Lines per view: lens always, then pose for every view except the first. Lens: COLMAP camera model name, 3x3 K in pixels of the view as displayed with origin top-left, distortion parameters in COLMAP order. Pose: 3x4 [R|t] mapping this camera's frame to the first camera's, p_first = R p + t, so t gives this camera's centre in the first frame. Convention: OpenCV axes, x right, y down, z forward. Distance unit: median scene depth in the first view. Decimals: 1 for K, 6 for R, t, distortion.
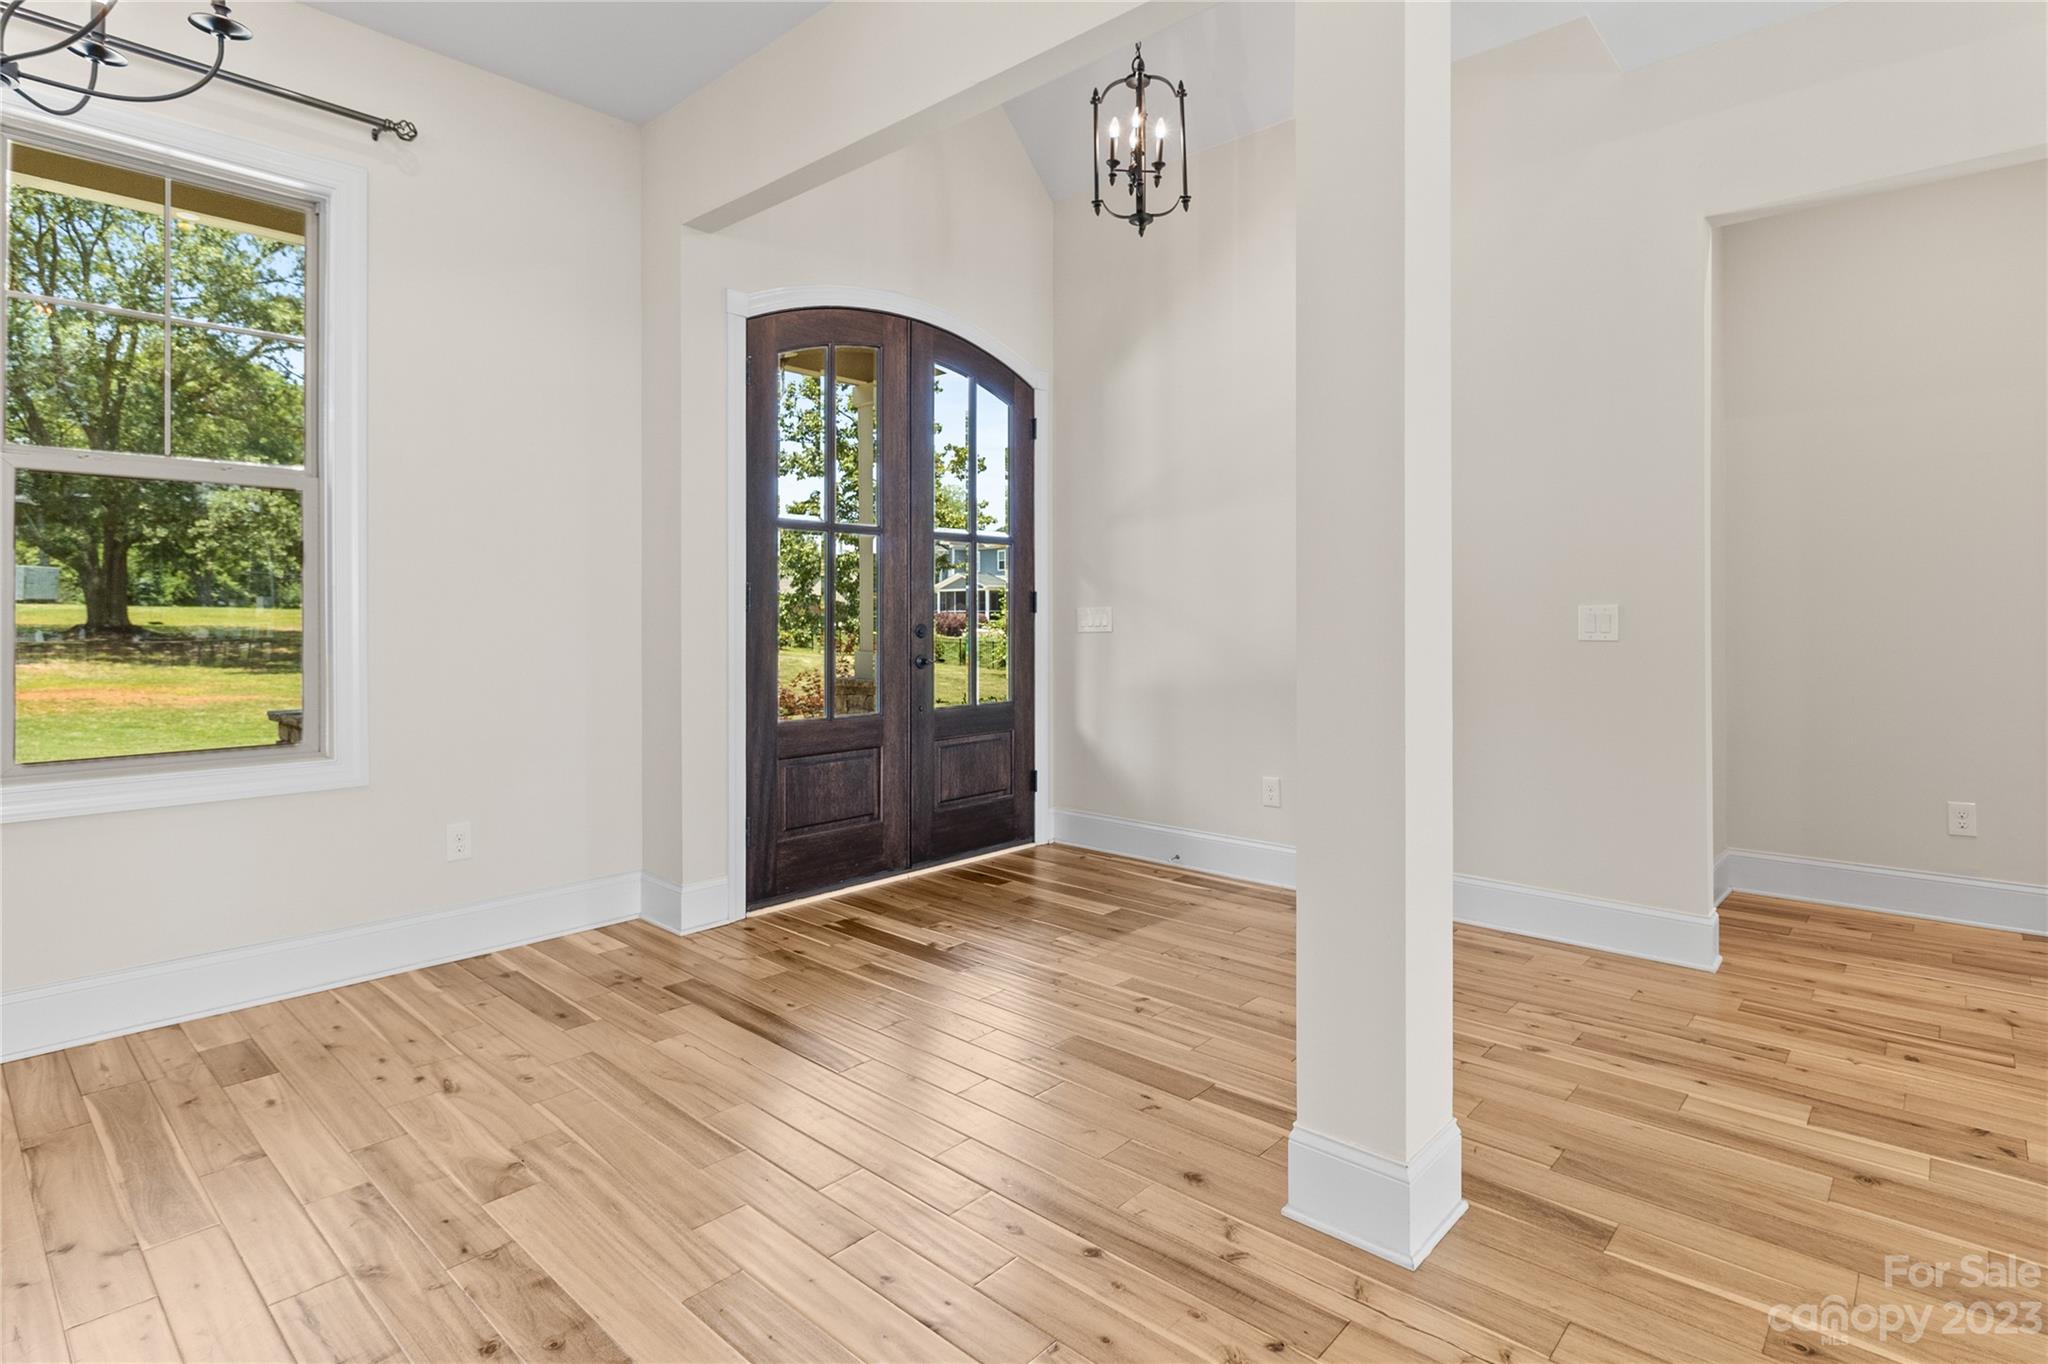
lens RADIAL K [[1024.9, 0, 1062.4], [0, 1024.9, 619.4], [0, 0, 1]] dist [0.000293, 0.000012]
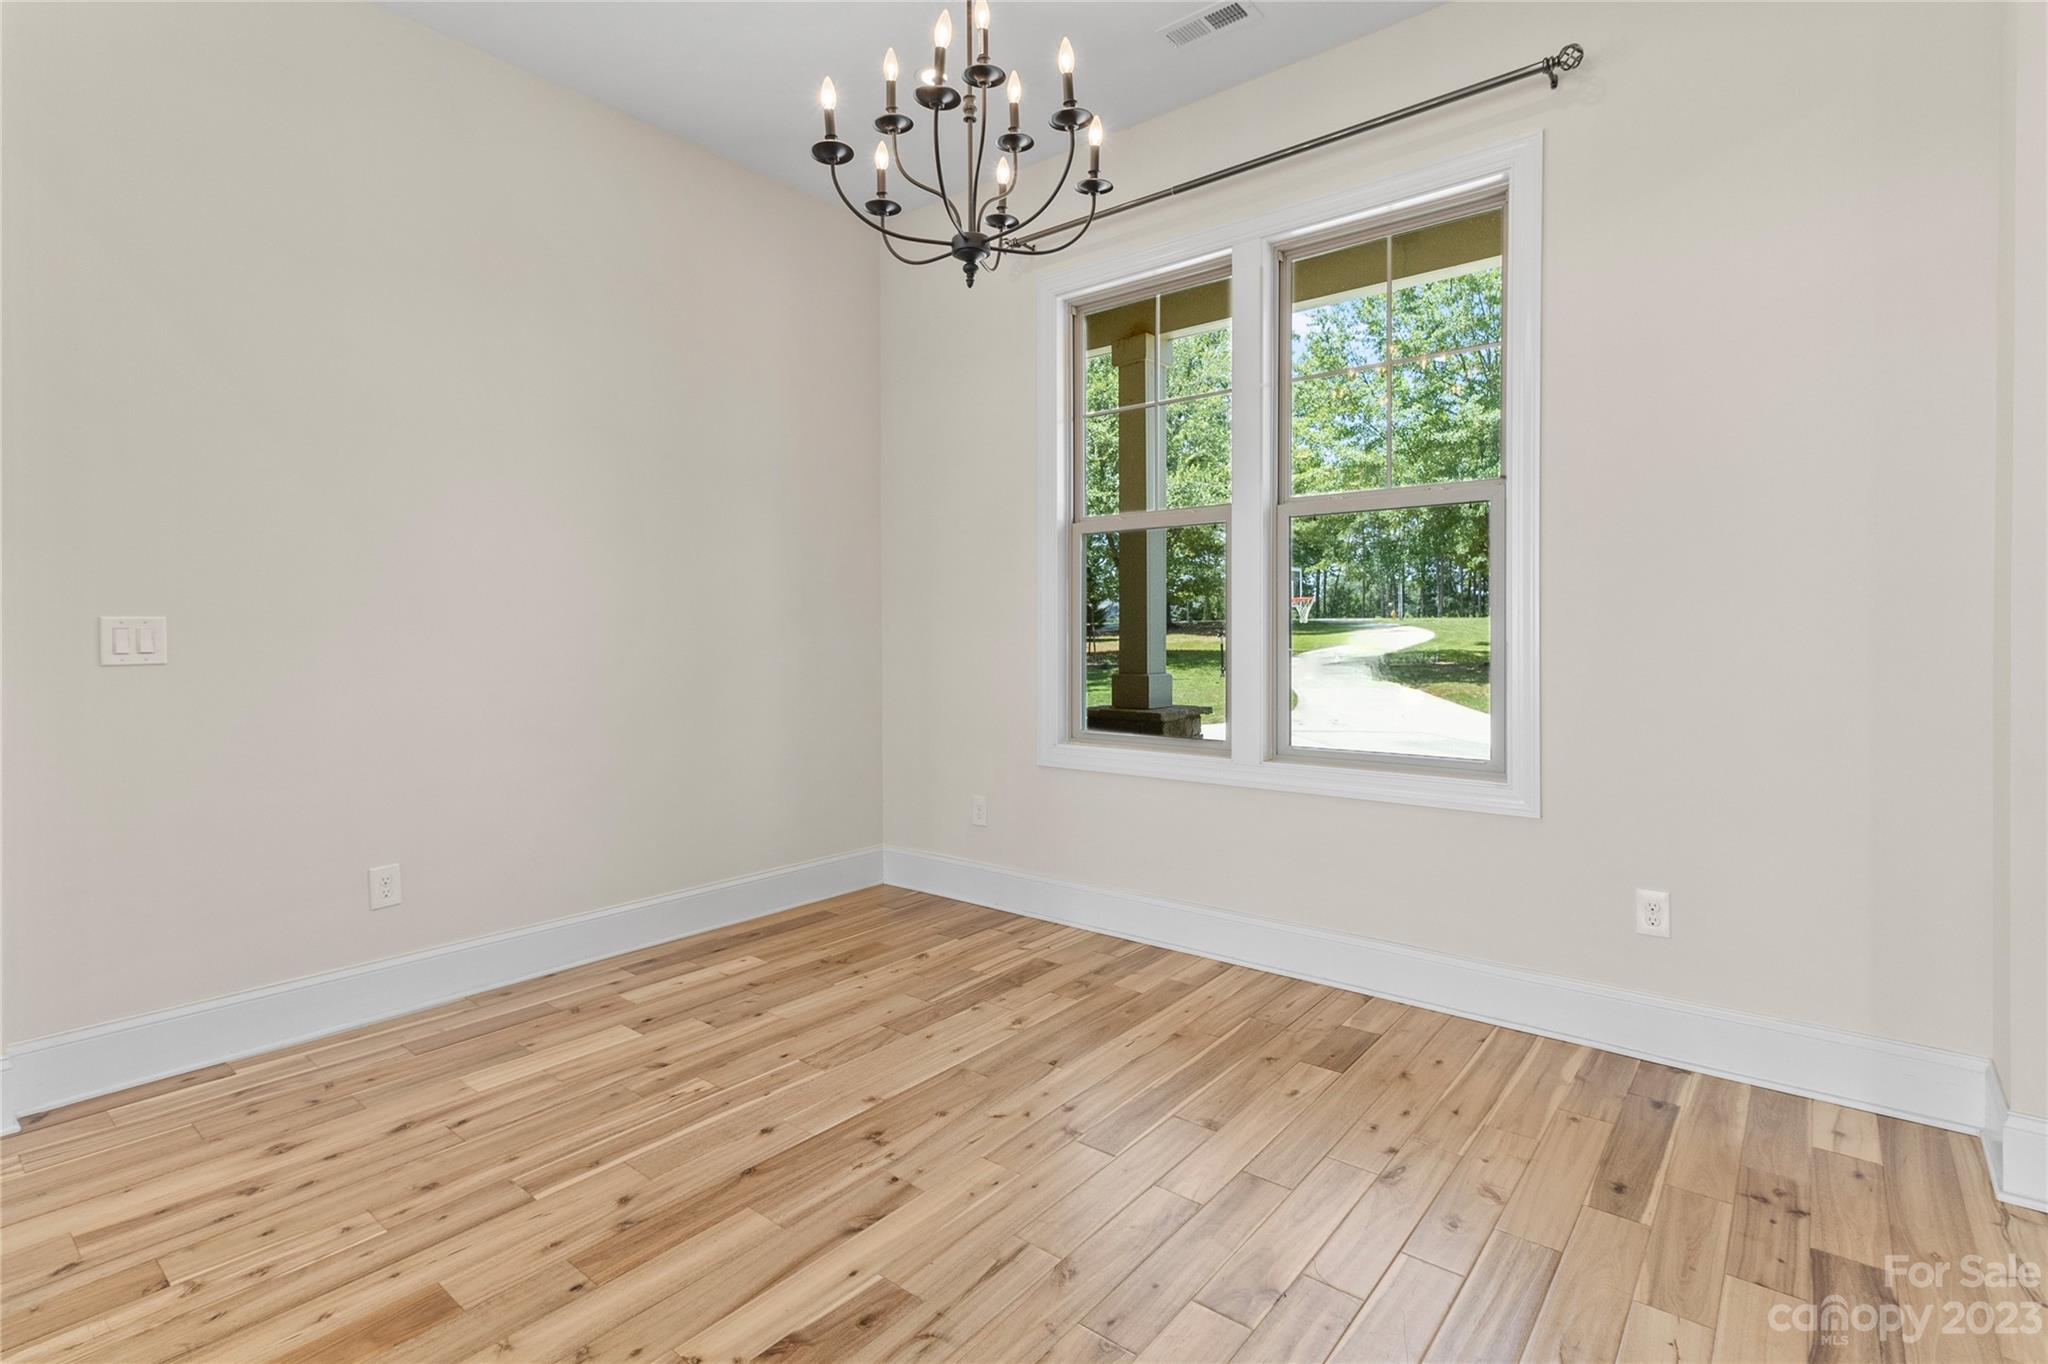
lens RADIAL K [[980.3, 0, 1013.8], [0, 980.3, 650.7], [0, 0, 1]] dist [0.011355, -0.001885]
pose [[0.034075, 0.019905, -0.999221, 0.186937], [0.002550, 0.999797, 0.020004, -0.004540], [0.999416, -0.003229, 0.034018, 0.574439]]
